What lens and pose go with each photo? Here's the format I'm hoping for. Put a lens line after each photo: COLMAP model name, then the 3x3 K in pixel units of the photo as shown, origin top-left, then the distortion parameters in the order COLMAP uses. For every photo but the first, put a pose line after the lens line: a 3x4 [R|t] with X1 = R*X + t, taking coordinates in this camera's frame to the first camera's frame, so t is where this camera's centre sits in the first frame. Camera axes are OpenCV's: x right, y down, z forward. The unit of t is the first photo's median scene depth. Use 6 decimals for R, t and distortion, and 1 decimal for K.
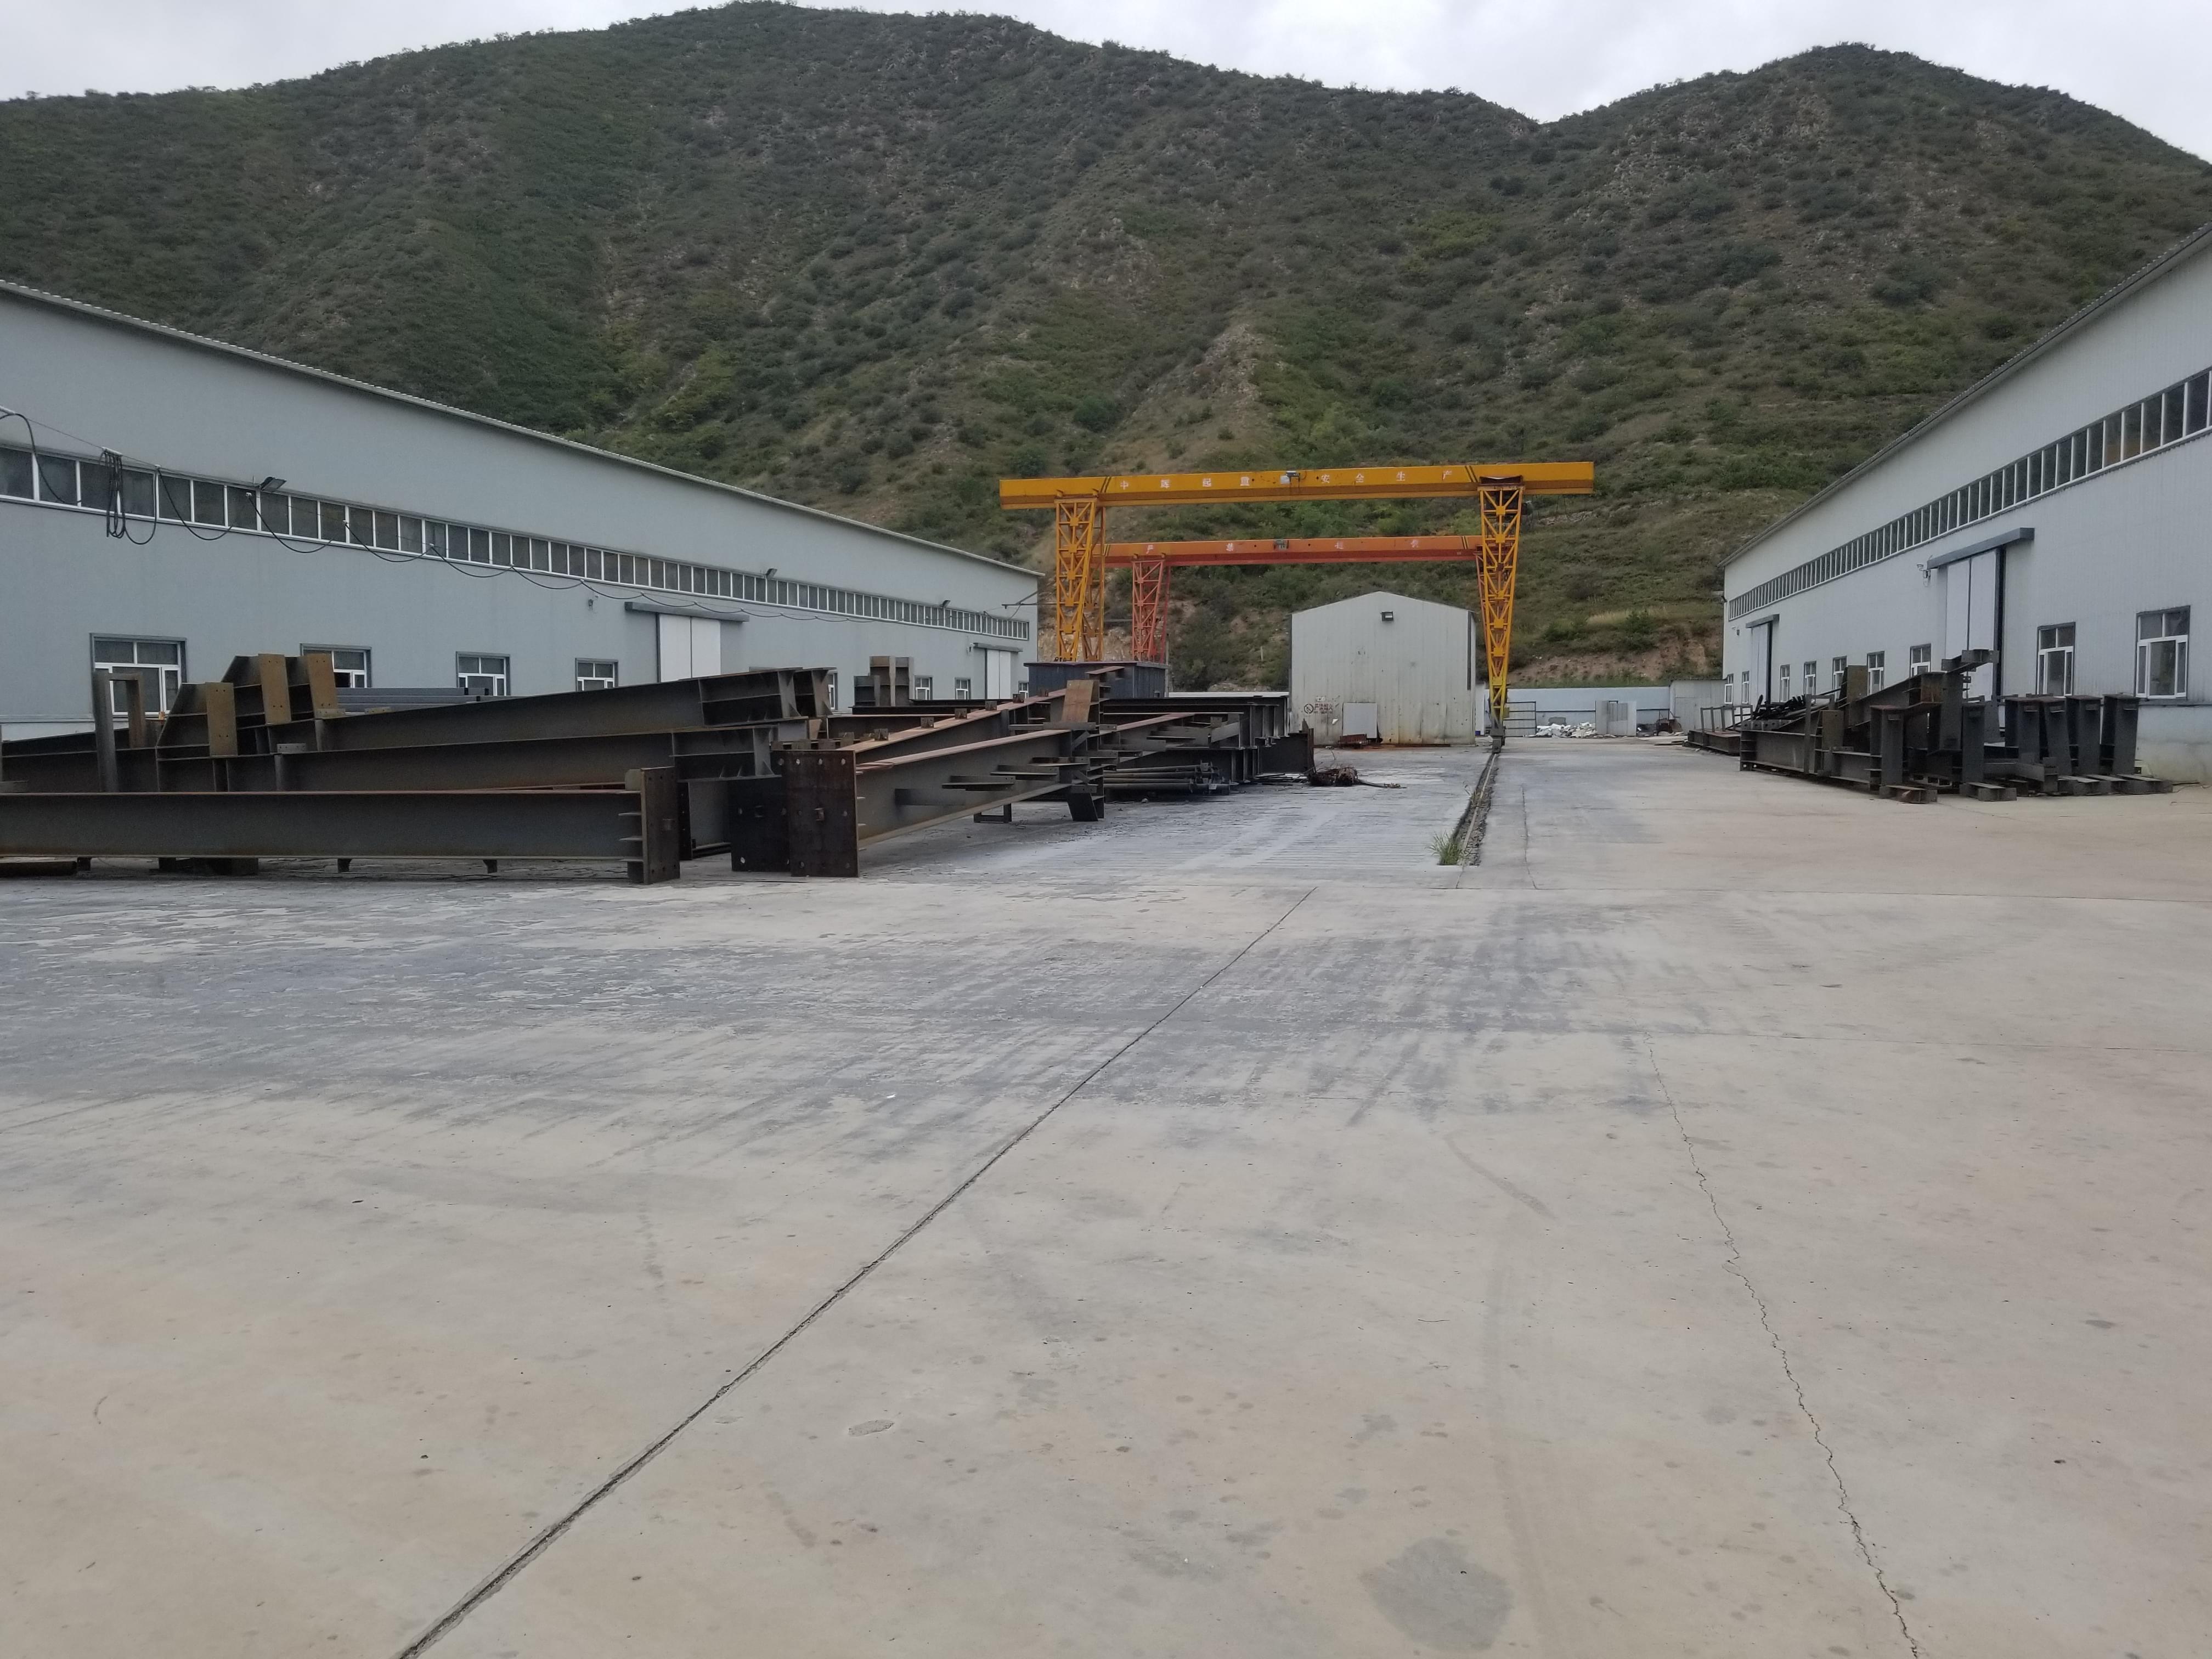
lens RADIAL K [[1738.1, 0, 1107.2], [0, 1738.1, 814.9], [0, 0, 1]] dist [0.004157, -0.018442]
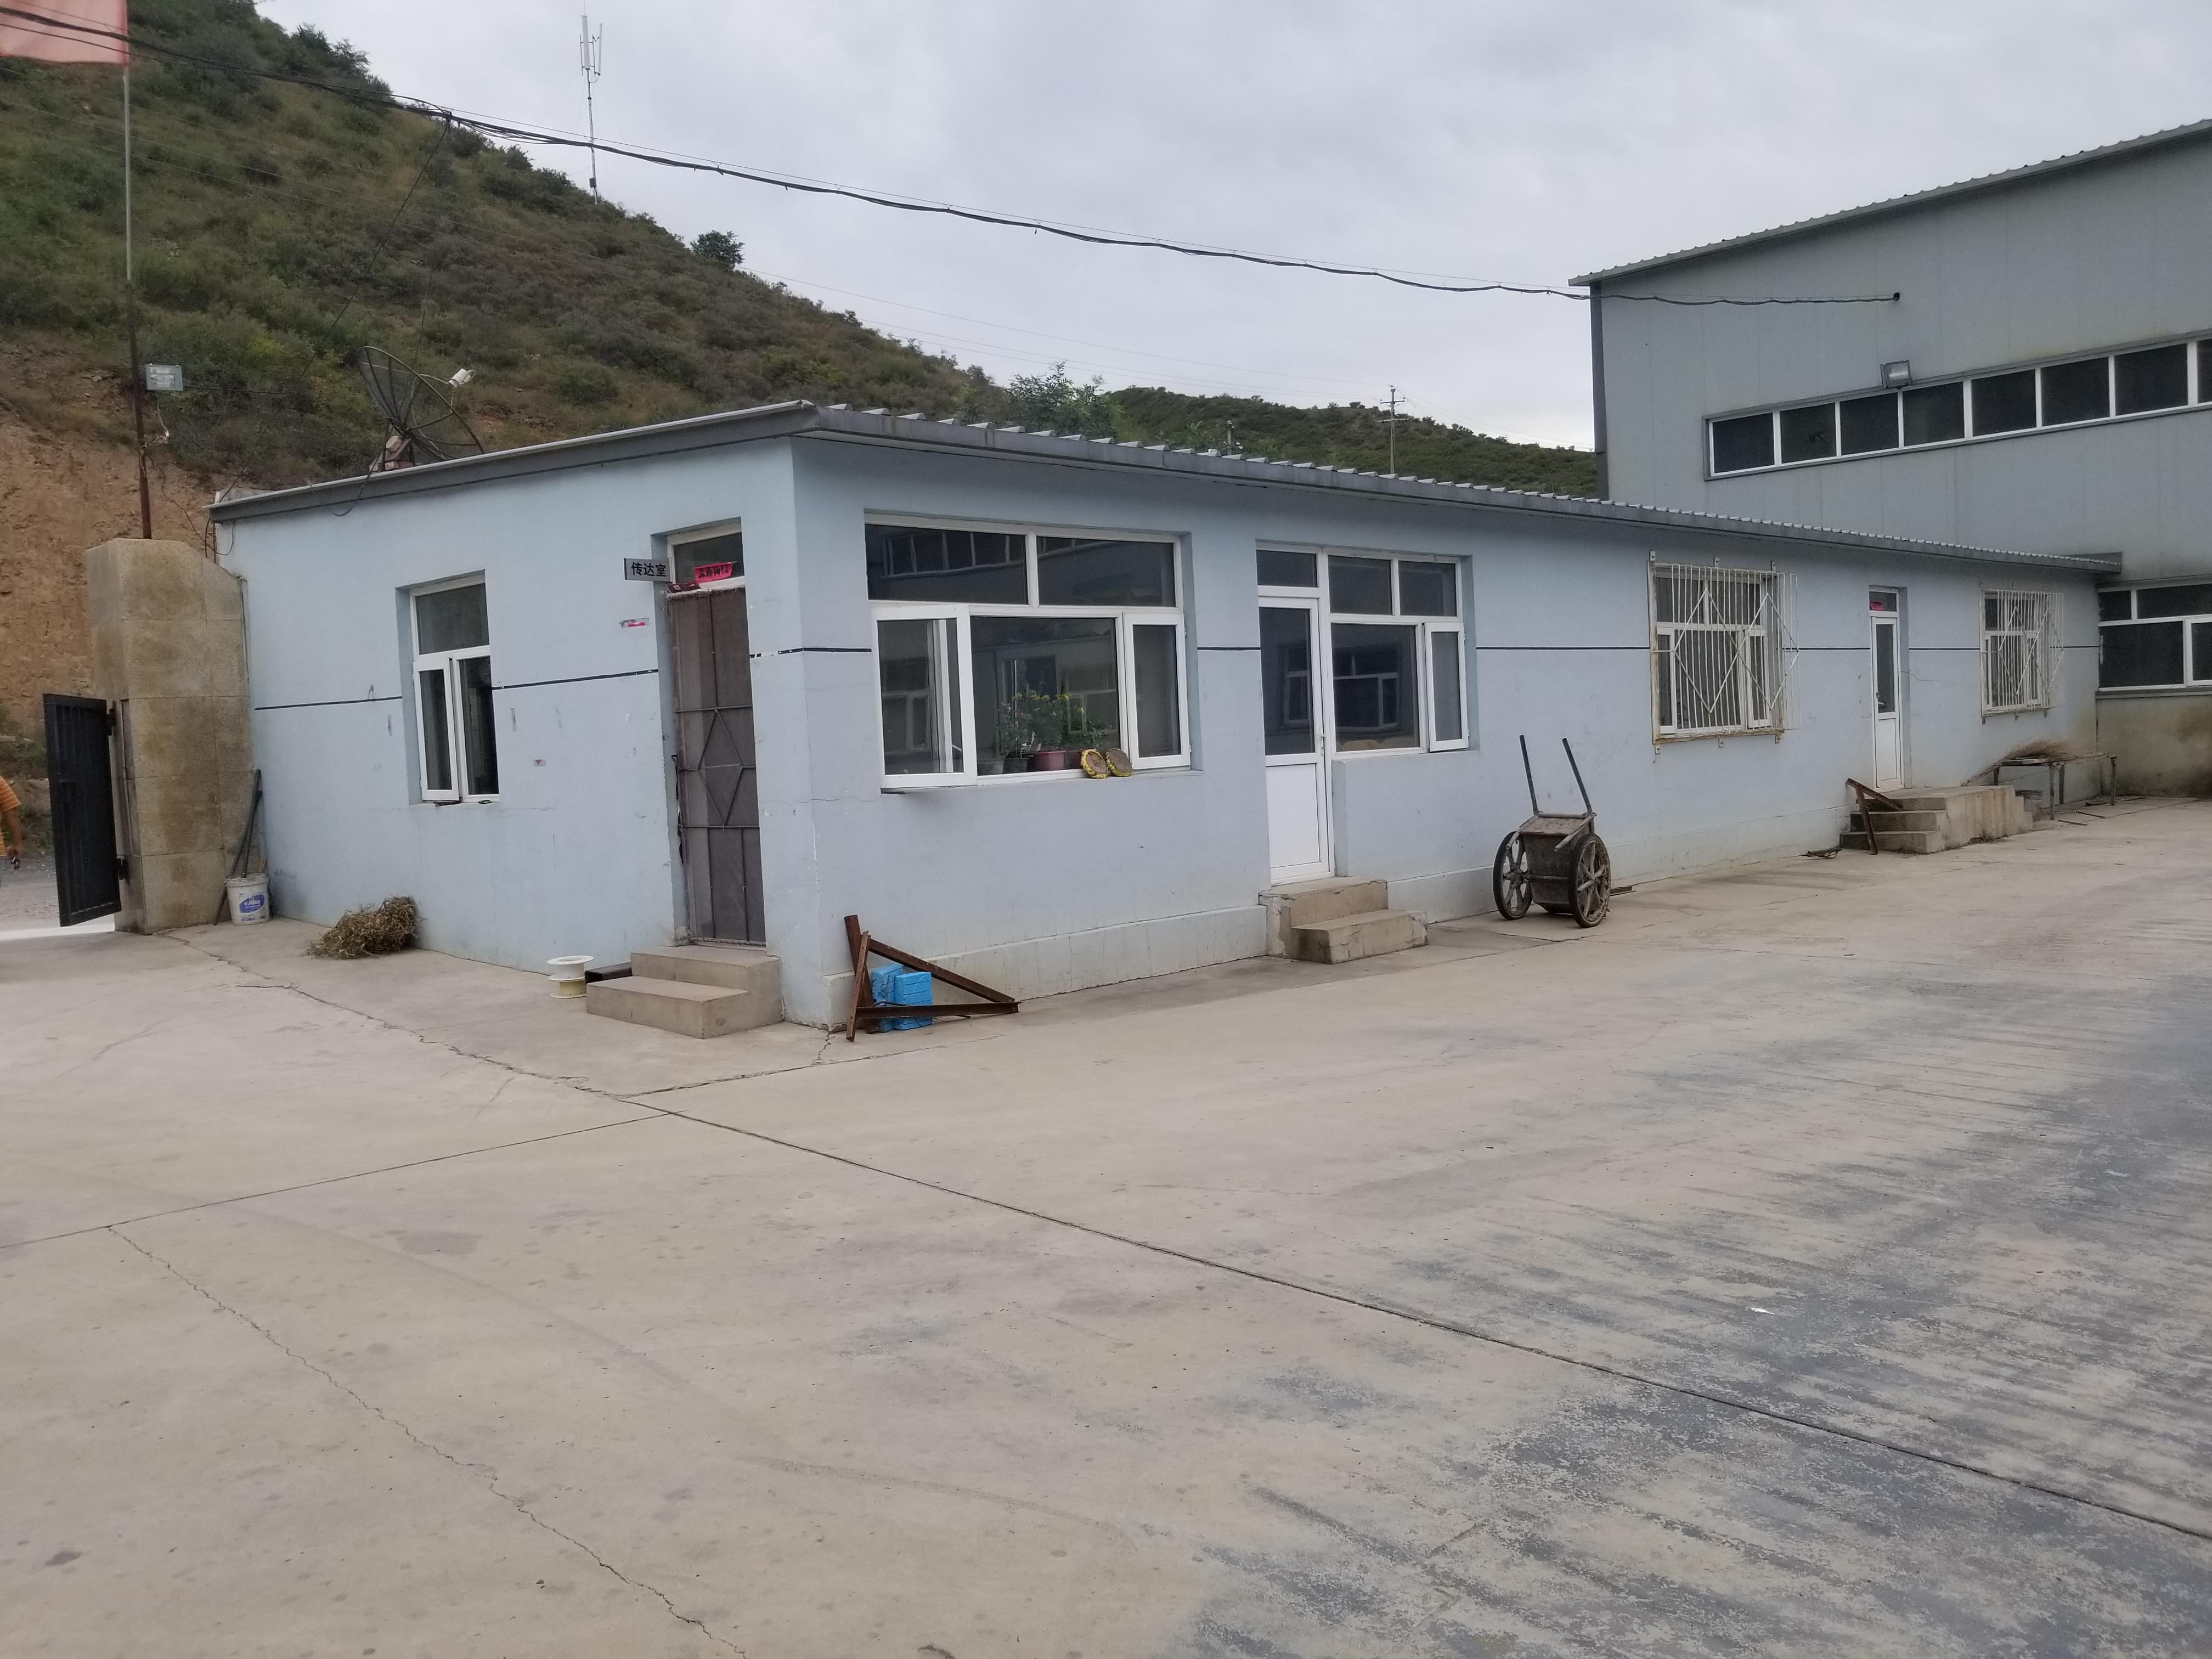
lens RADIAL K [[1738.1, 0, 1103.7], [0, 1738.1, 827.6], [0, 0, 1]] dist [0.004157, -0.018442]
pose [[-0.555619, 0.075798, -0.827975, 0.697086], [-0.003012, 0.995646, 0.093169, -0.115815], [0.831432, 0.054260, -0.552971, 1.356580]]
